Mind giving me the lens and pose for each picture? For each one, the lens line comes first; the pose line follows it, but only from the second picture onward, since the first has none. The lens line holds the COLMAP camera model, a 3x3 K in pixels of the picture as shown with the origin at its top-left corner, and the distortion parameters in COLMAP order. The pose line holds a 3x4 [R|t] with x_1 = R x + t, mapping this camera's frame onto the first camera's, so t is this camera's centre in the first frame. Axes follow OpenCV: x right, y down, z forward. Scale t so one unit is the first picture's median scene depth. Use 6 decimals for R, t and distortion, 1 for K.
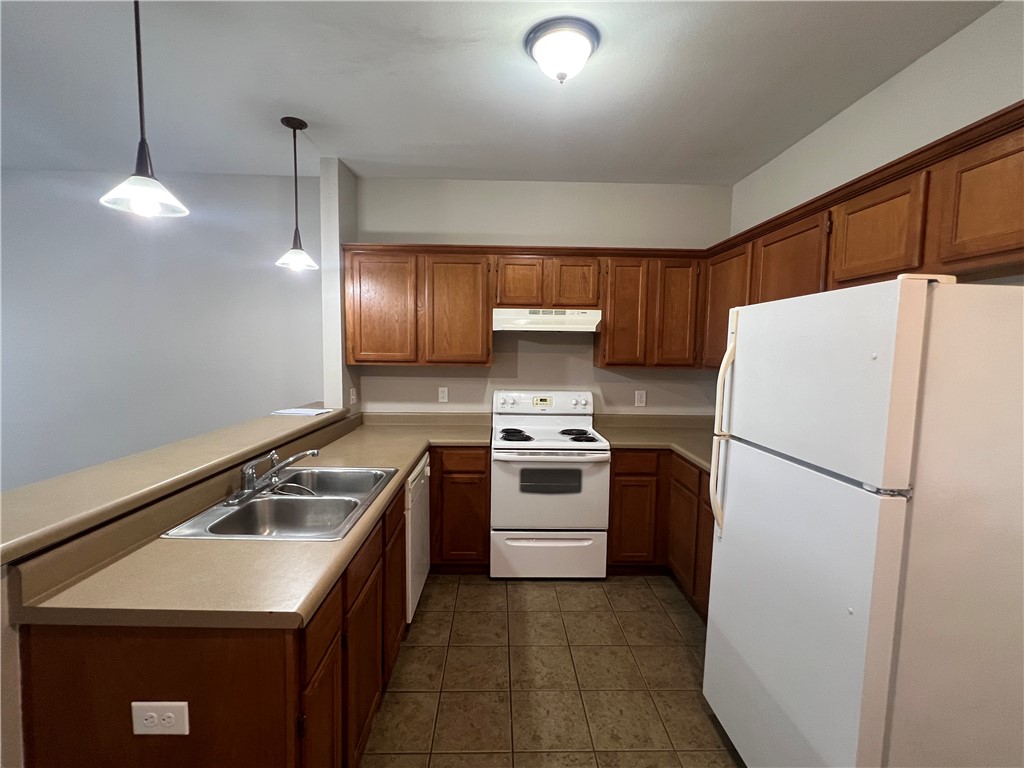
lens RADIAL K [[457.0, 0, 512.0], [0, 457.0, 384.0], [0, 0, 1]] dist [-0.002992, -0.000007]
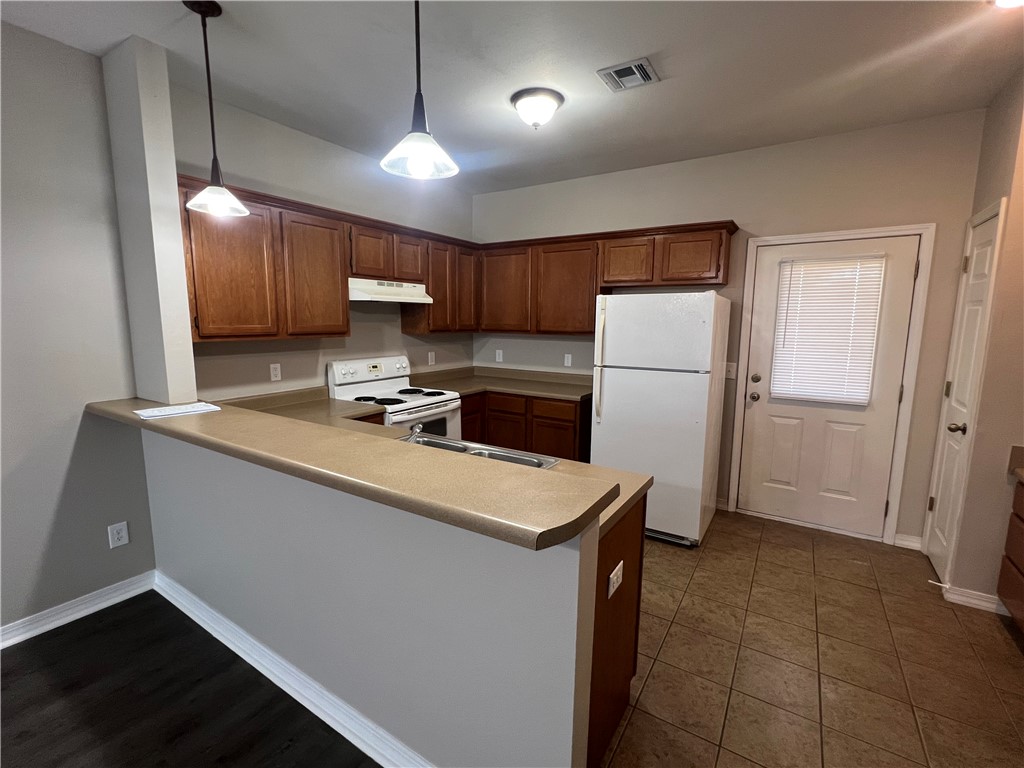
lens RADIAL K [[457.0, 0, 512.0], [0, 457.0, 384.0], [0, 0, 1]] dist [-0.002992, -0.000007]
pose [[0.560482, -0.126330, 0.818475, -0.679459], [0.067091, 0.991975, 0.107166, -0.019351], [-0.825444, -0.005152, 0.564460, 0.148645]]
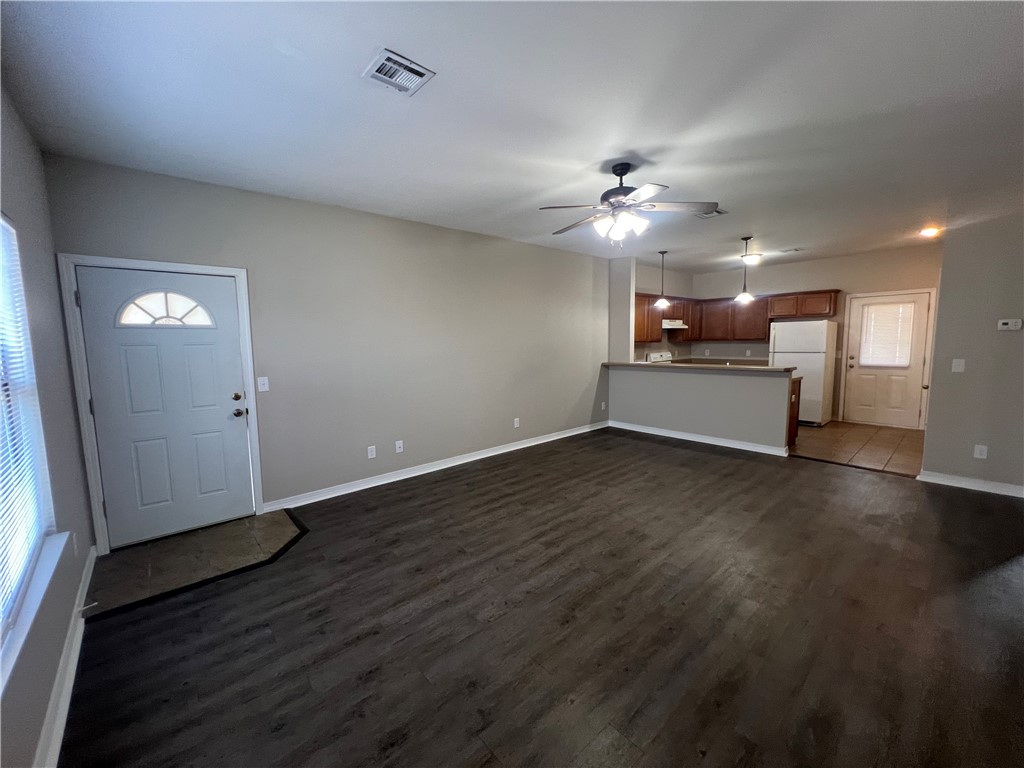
lens RADIAL K [[412.0, 0, 512.0], [0, 412.0, 384.0], [0, 0, 1]] dist [0.001000, 0.000054]
pose [[0.763121, -0.098558, 0.638696, -2.185717], [0.081596, 0.995088, 0.056063, -0.005065], [-0.641084, 0.009332, 0.767414, -0.226401]]
